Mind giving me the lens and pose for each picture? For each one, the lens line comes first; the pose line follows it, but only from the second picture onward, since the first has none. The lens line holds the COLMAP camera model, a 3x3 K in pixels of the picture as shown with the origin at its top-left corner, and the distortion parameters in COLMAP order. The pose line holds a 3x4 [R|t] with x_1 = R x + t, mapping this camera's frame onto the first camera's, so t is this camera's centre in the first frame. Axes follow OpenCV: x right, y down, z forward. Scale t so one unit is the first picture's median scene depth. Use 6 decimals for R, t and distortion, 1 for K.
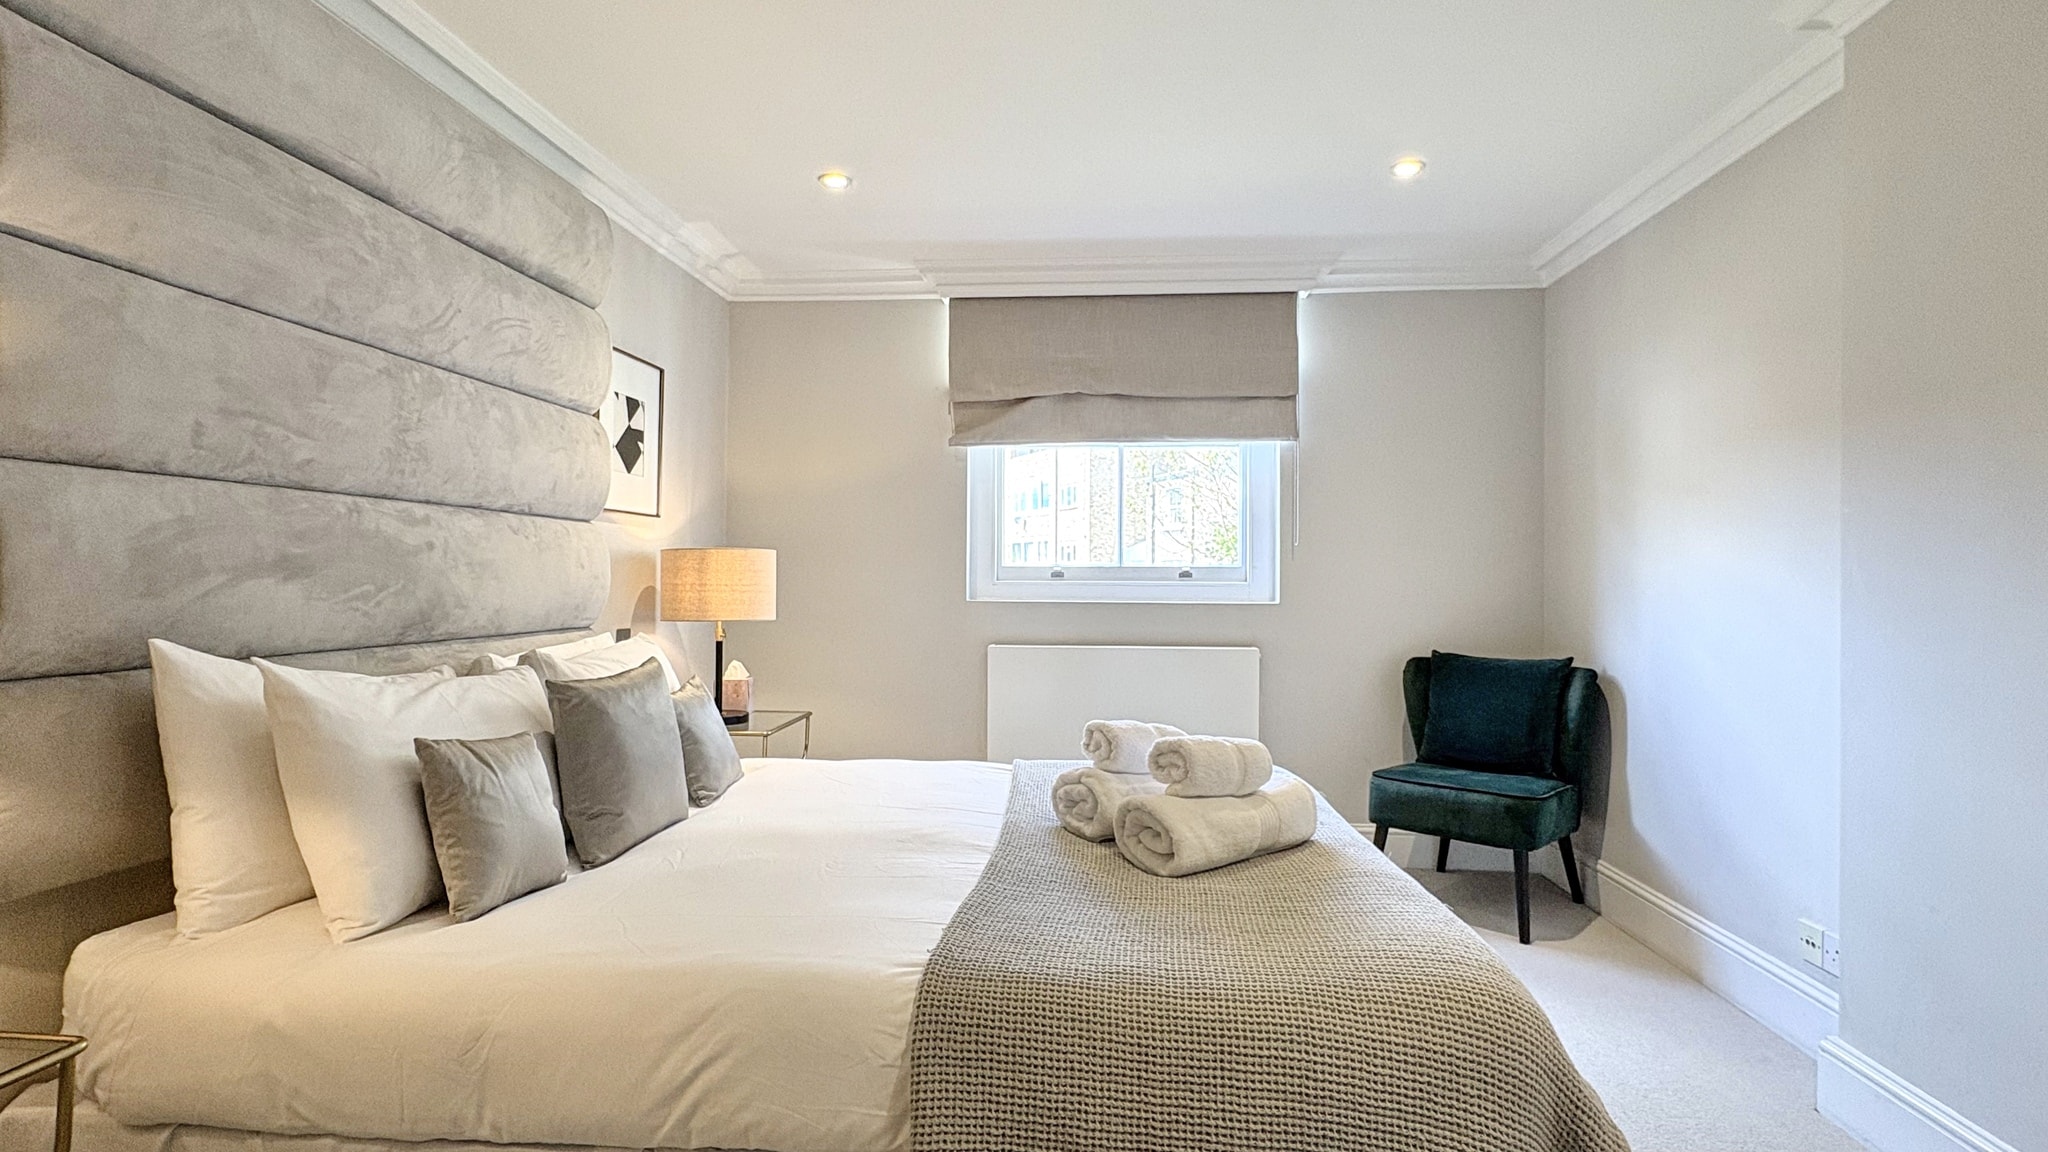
lens RADIAL K [[974.9, 0, 1021.1], [0, 974.9, 571.8], [0, 0, 1]] dist [-0.005096, 0.000414]
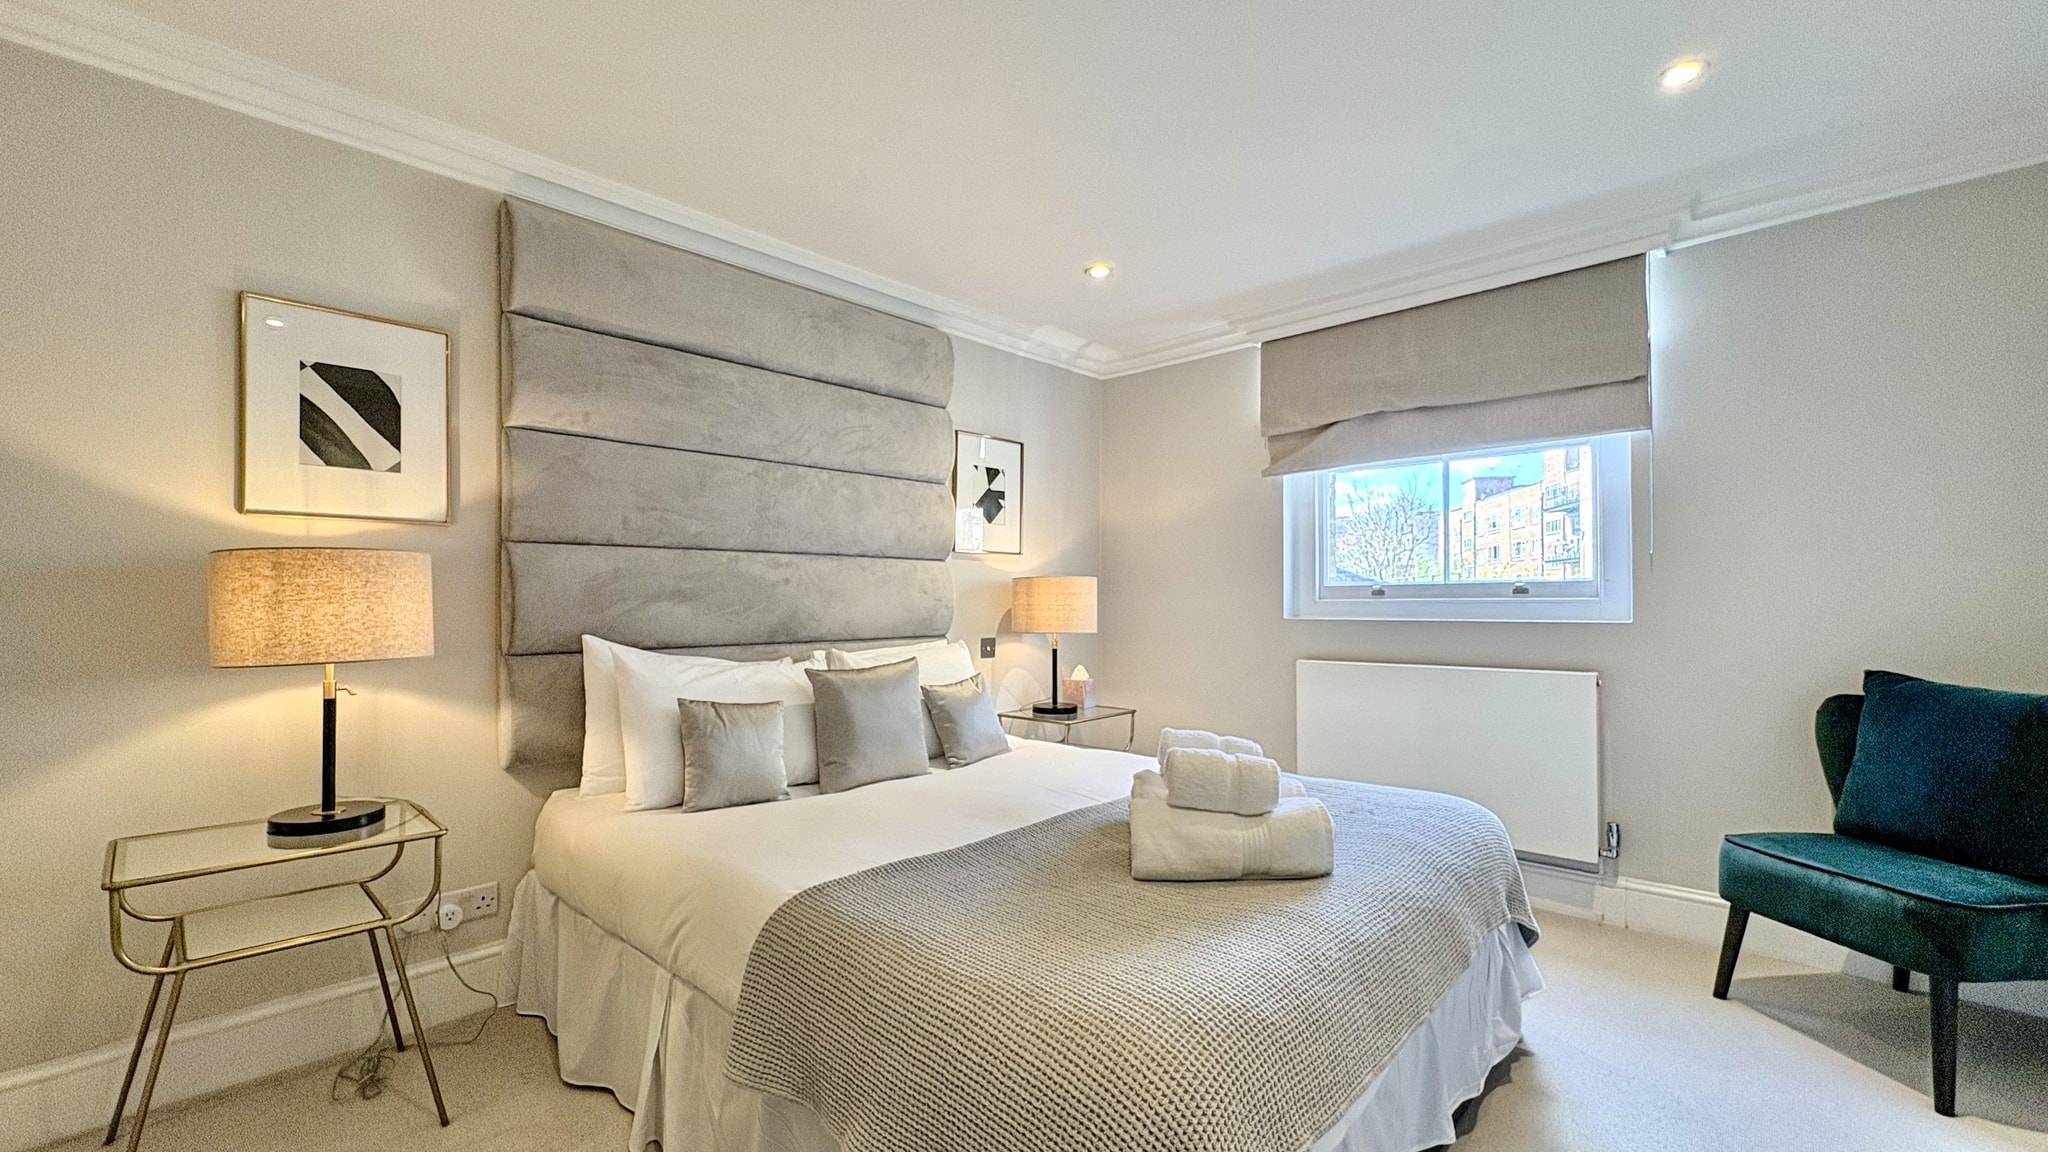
lens RADIAL K [[818.2, 0, 1019.2], [0, 818.2, 590.2], [0, 0, 1]] dist [-0.001500, -0.000384]
pose [[0.790674, -0.017811, -0.611979, 0.319499], [0.014078, 0.999841, -0.010910, 0.005331], [0.612076, 0.000011, 0.790799, 0.119842]]
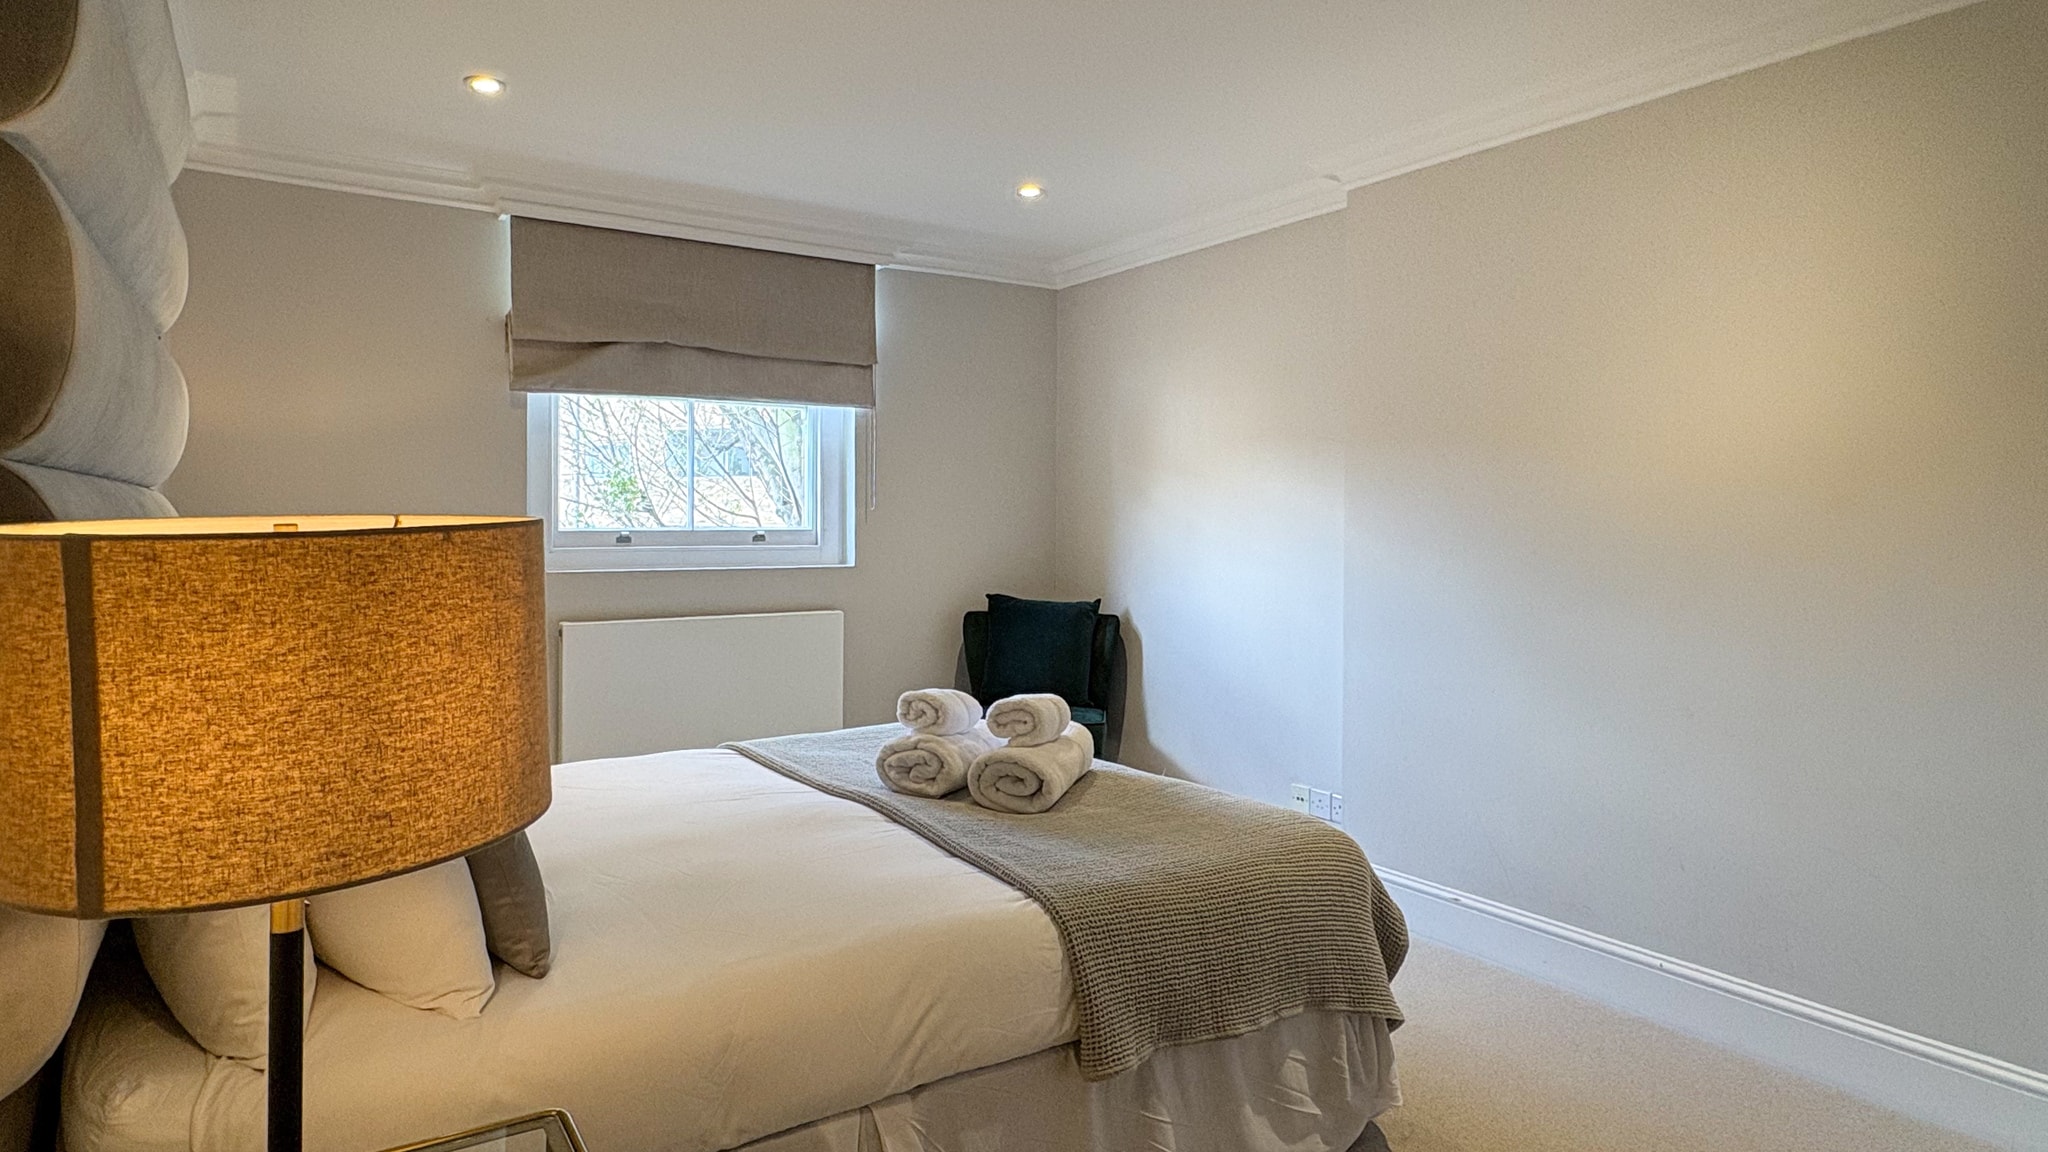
lens RADIAL K [[1140.8, 0, 980.2], [0, 1140.8, 513.8], [0, 0, 1]] dist [-0.005997, 0.003474]
pose [[0.798710, -0.000617, 0.601716, -0.404909], [-0.004746, 0.999962, 0.007325, -0.036556], [-0.601697, -0.008707, 0.798677, -0.044785]]
